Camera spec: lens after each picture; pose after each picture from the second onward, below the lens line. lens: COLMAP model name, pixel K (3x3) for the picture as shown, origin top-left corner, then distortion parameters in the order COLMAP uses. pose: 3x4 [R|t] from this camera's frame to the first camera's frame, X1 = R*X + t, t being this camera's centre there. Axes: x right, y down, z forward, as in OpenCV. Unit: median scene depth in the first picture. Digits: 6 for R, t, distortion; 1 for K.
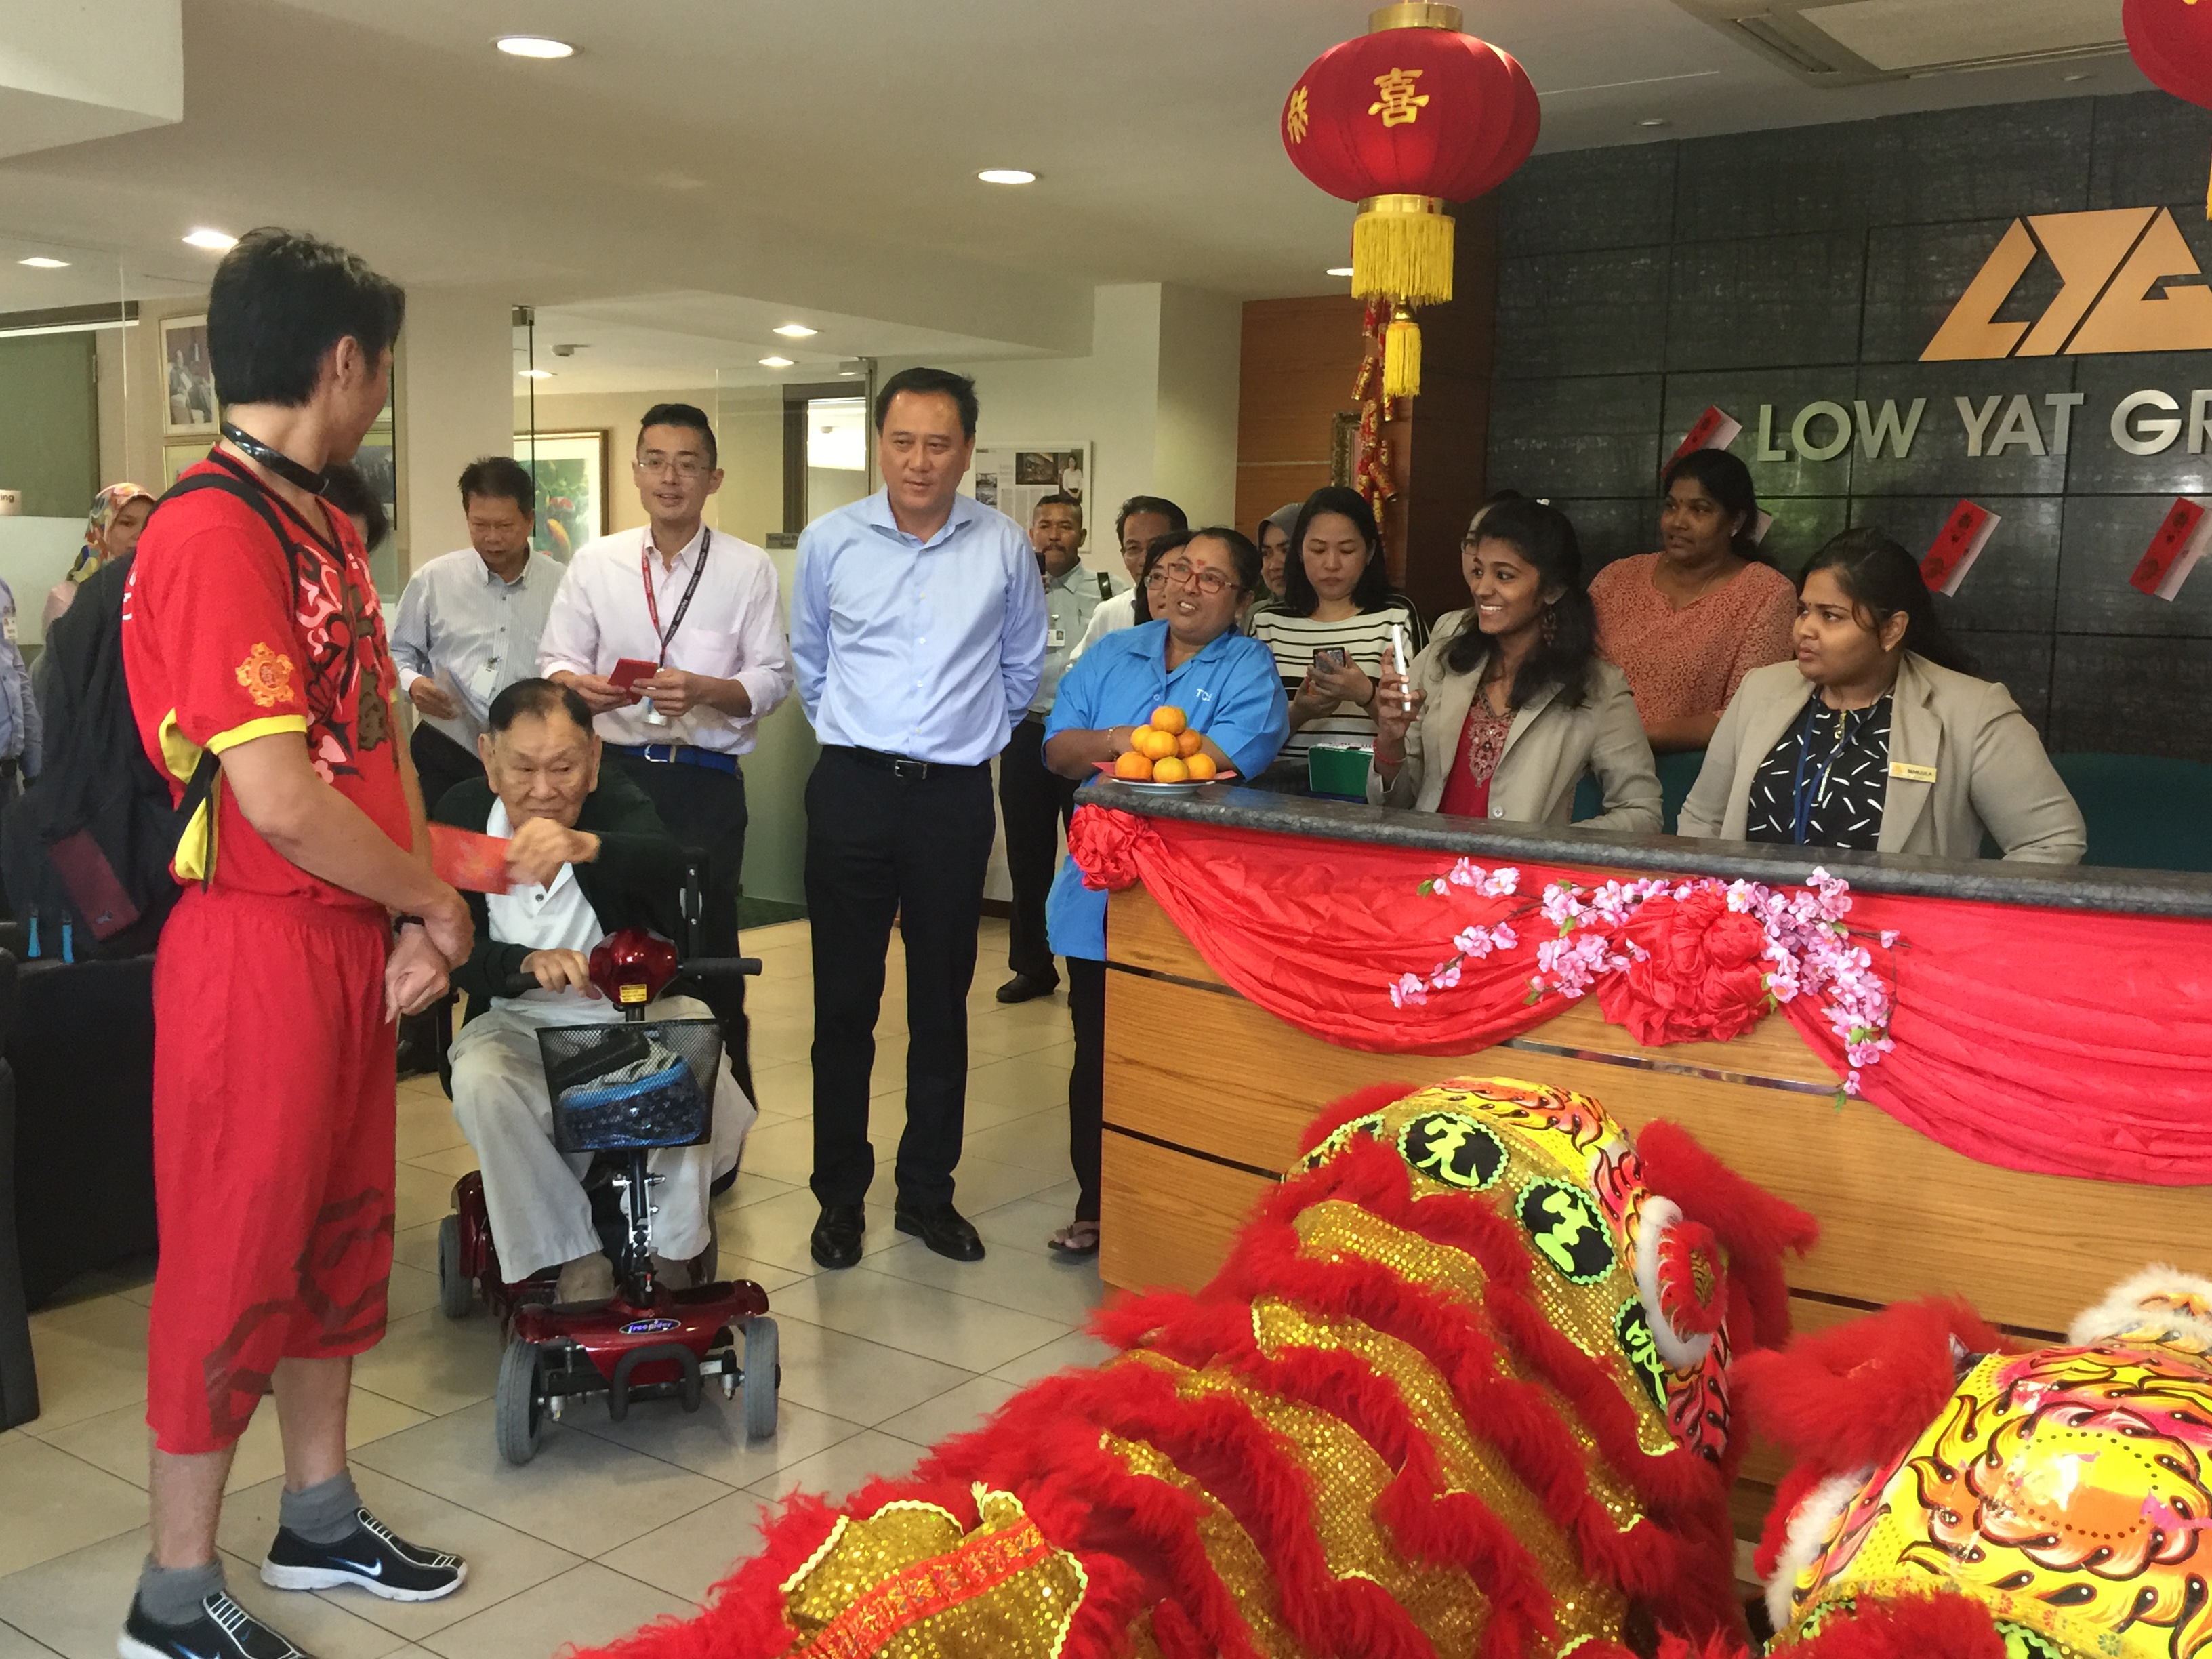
lens RADIAL K [[2088.0, 0, 1085.1], [0, 2088.0, 842.1], [0, 0, 1]] dist [0.008680, 0.000000]
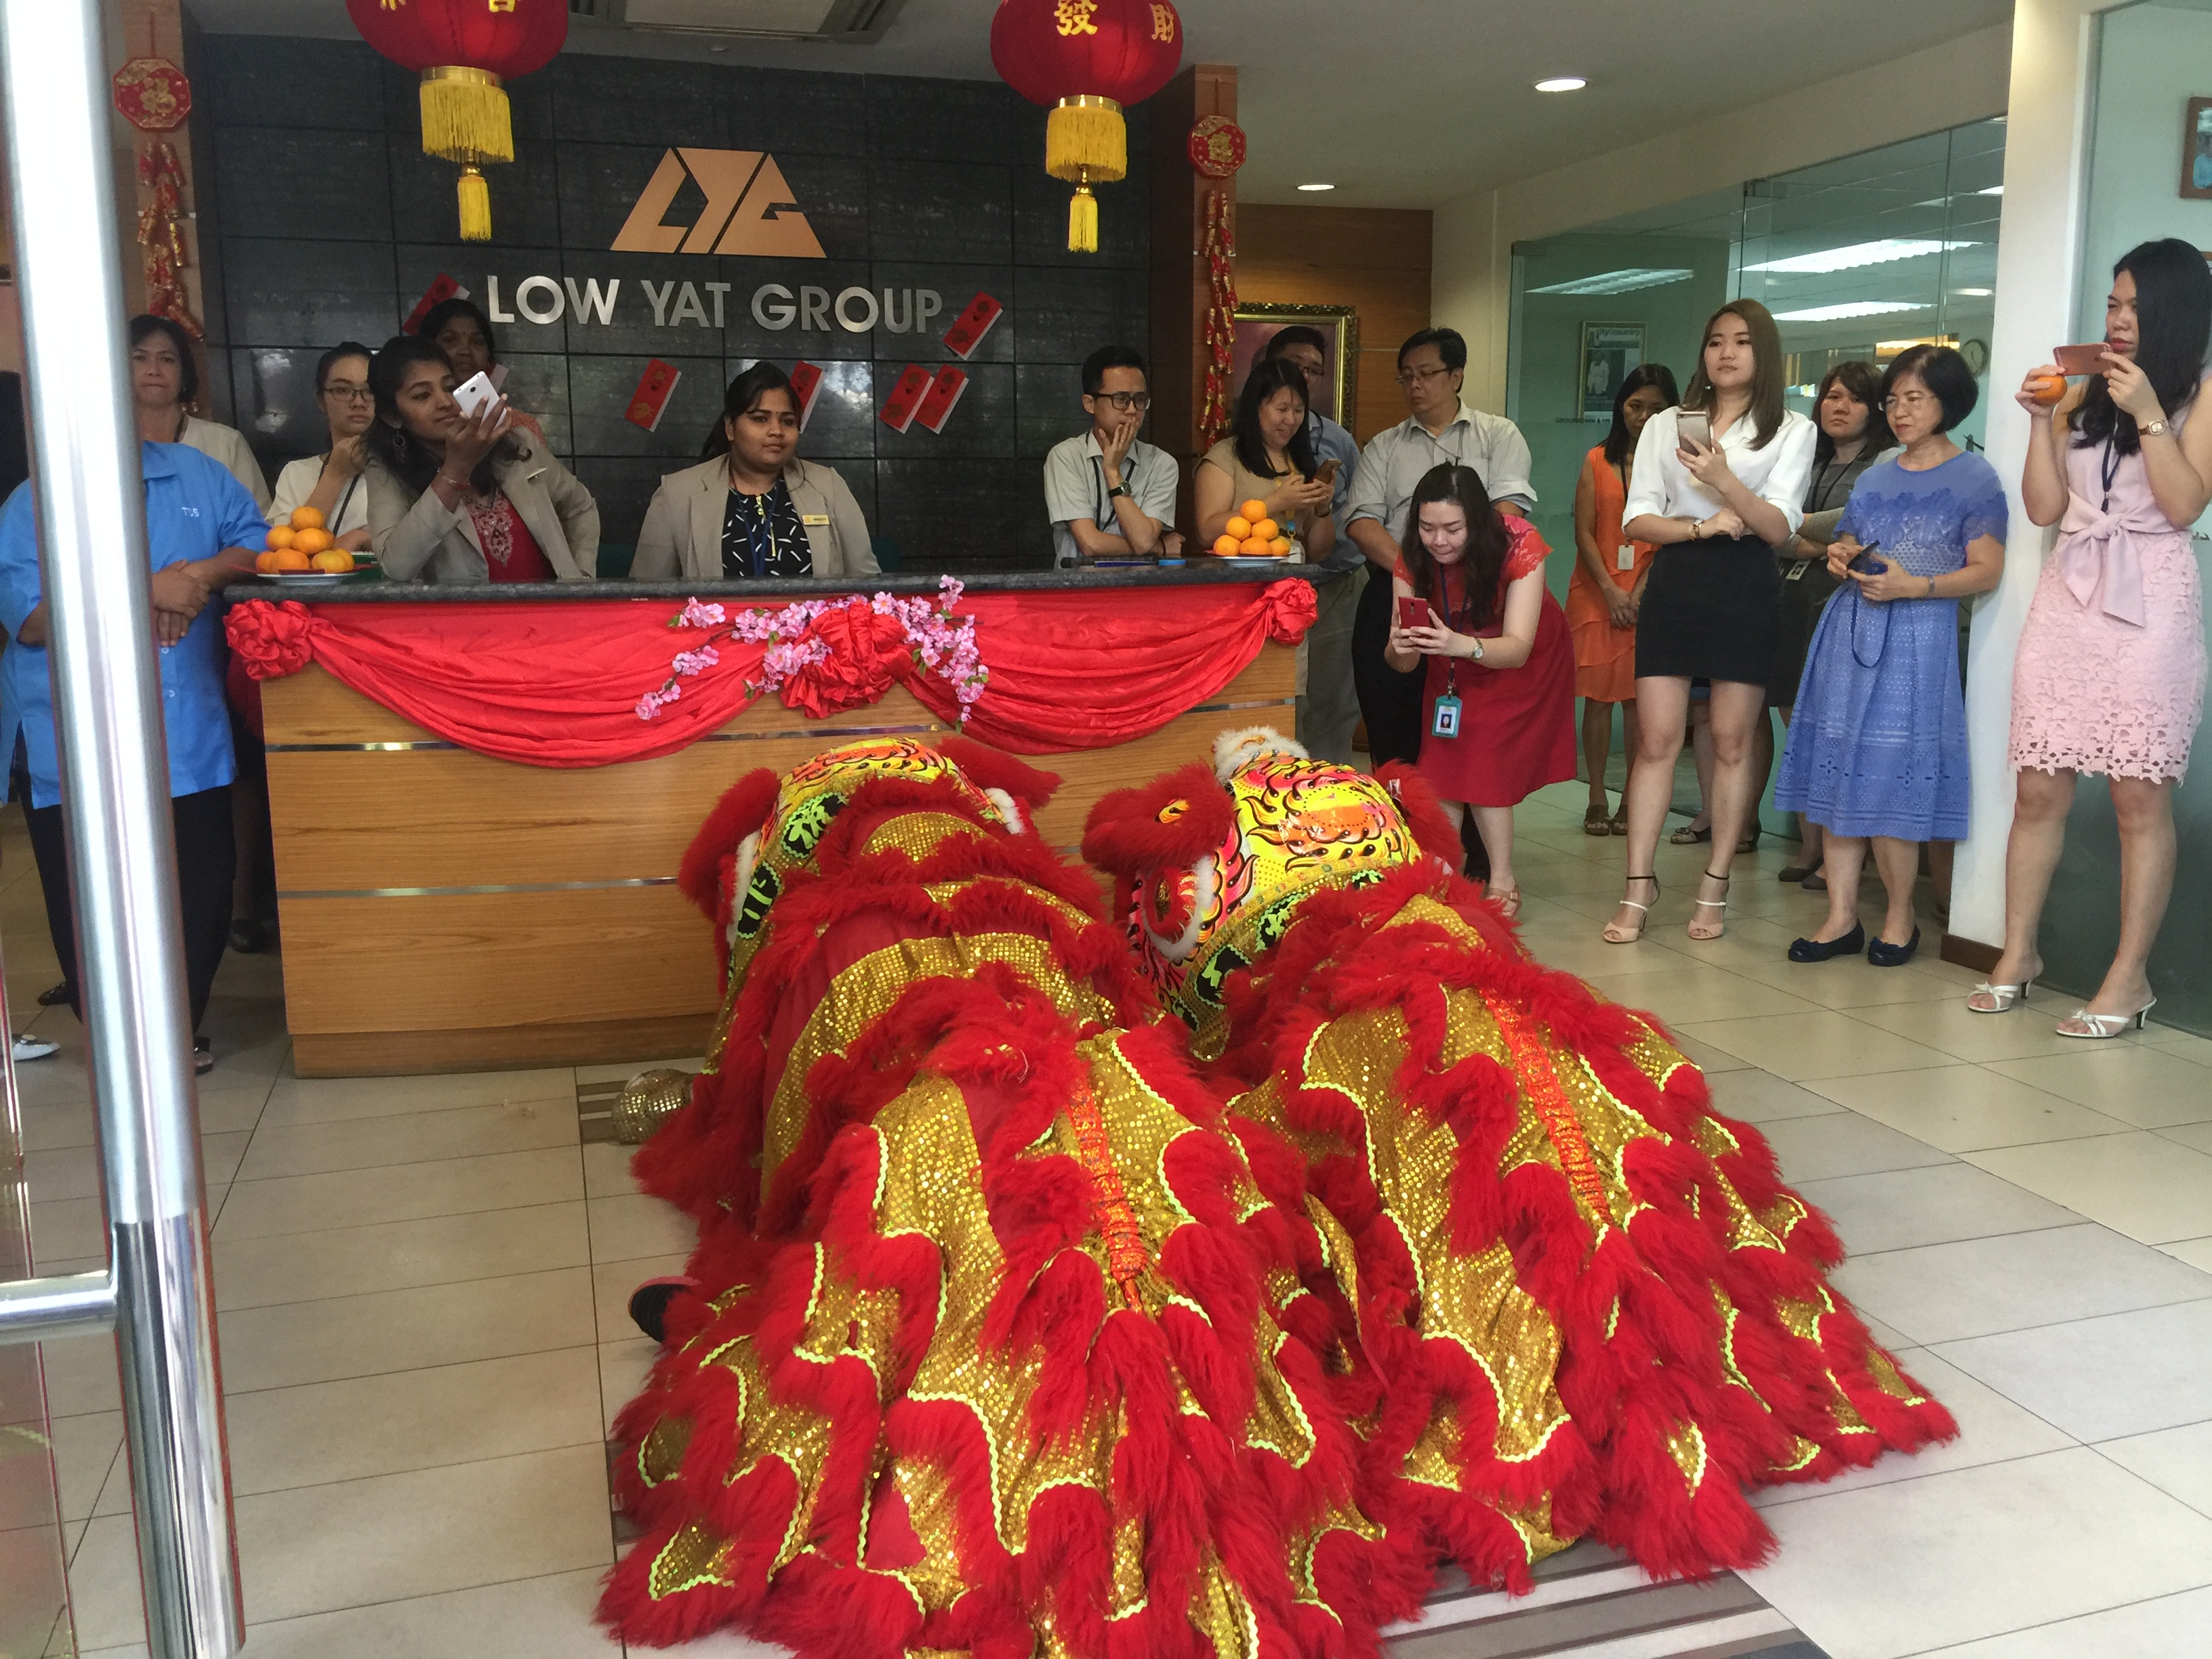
lens RADIAL K [[1859.0, 0, 1114.2], [0, 1859.0, 829.5], [0, 0, 1]] dist [0.068948, -0.114513]
pose [[0.590282, -0.163623, 0.790439, -0.439538], [0.117525, 0.986226, 0.116387, 0.032712], [-0.798595, 0.024196, 0.601382, 0.047197]]
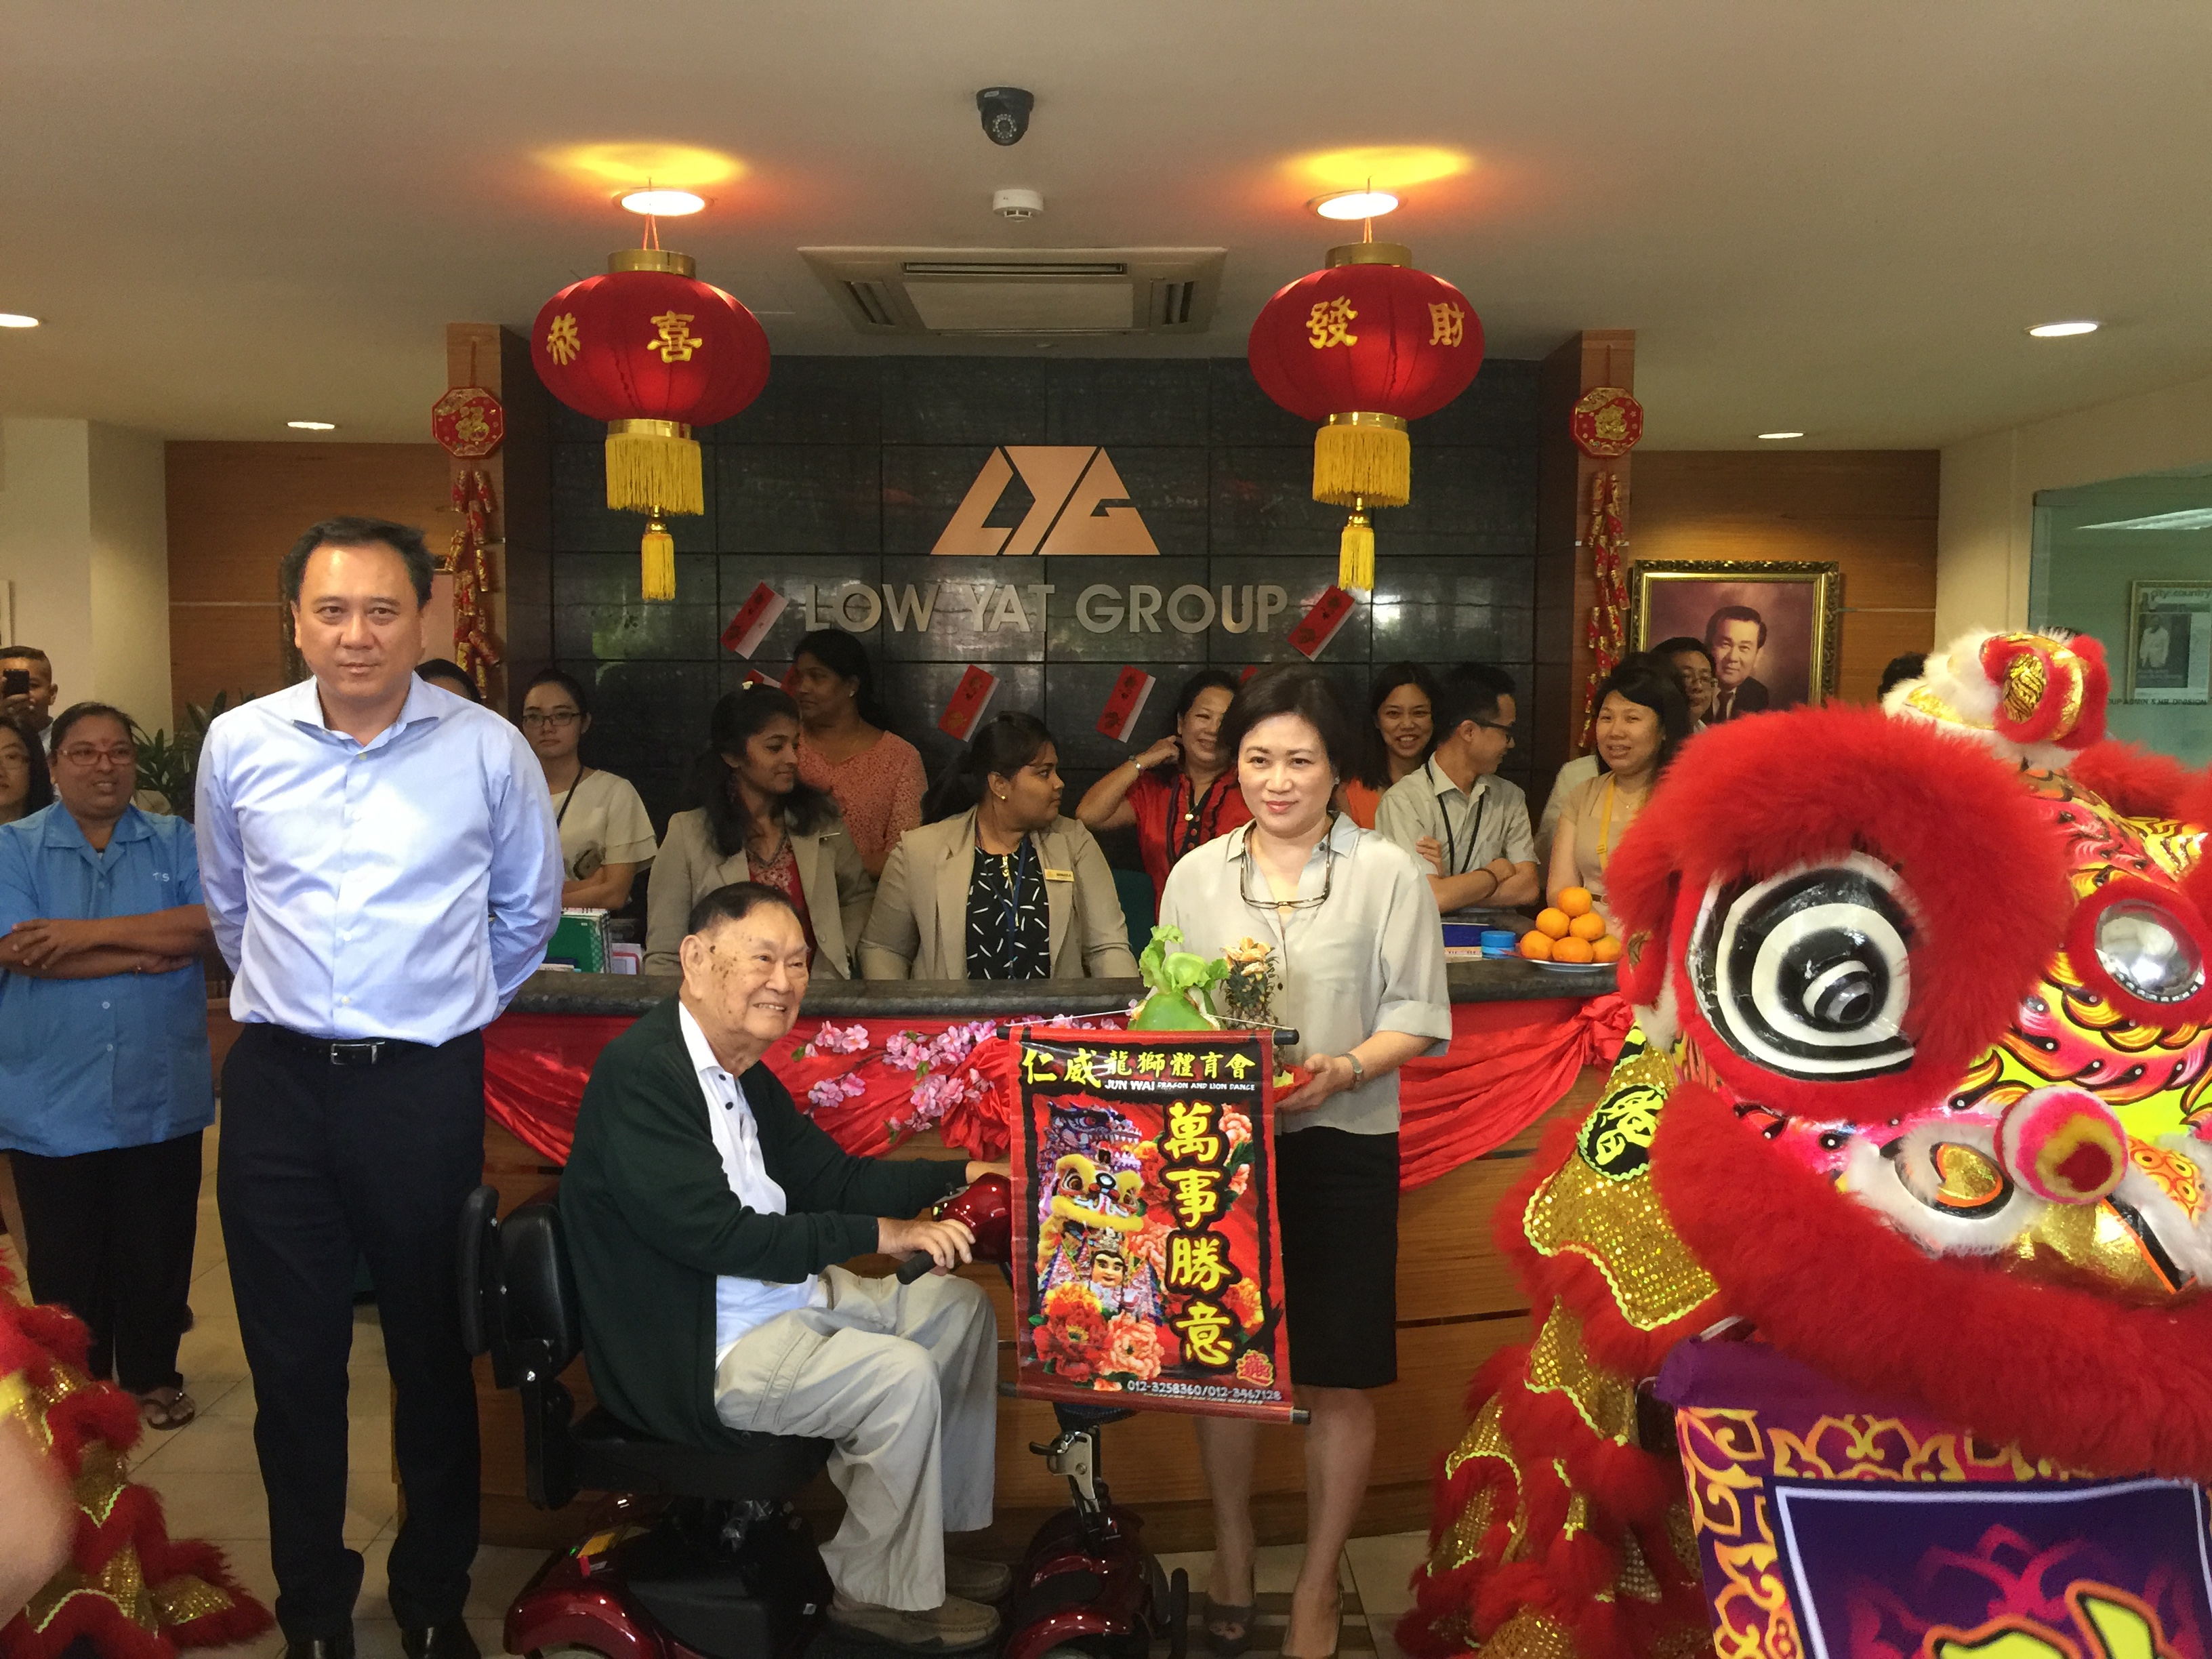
lens RADIAL K [[1859.0, 0, 1098.1], [0, 1859.0, 817.6], [0, 0, 1]] dist [0.068948, -0.114513]
pose [[0.800589, -0.061151, 0.596086, -0.204854], [0.088657, 0.995919, -0.016904, -0.050382], [-0.592619, 0.066380, 0.802743, 0.069208]]
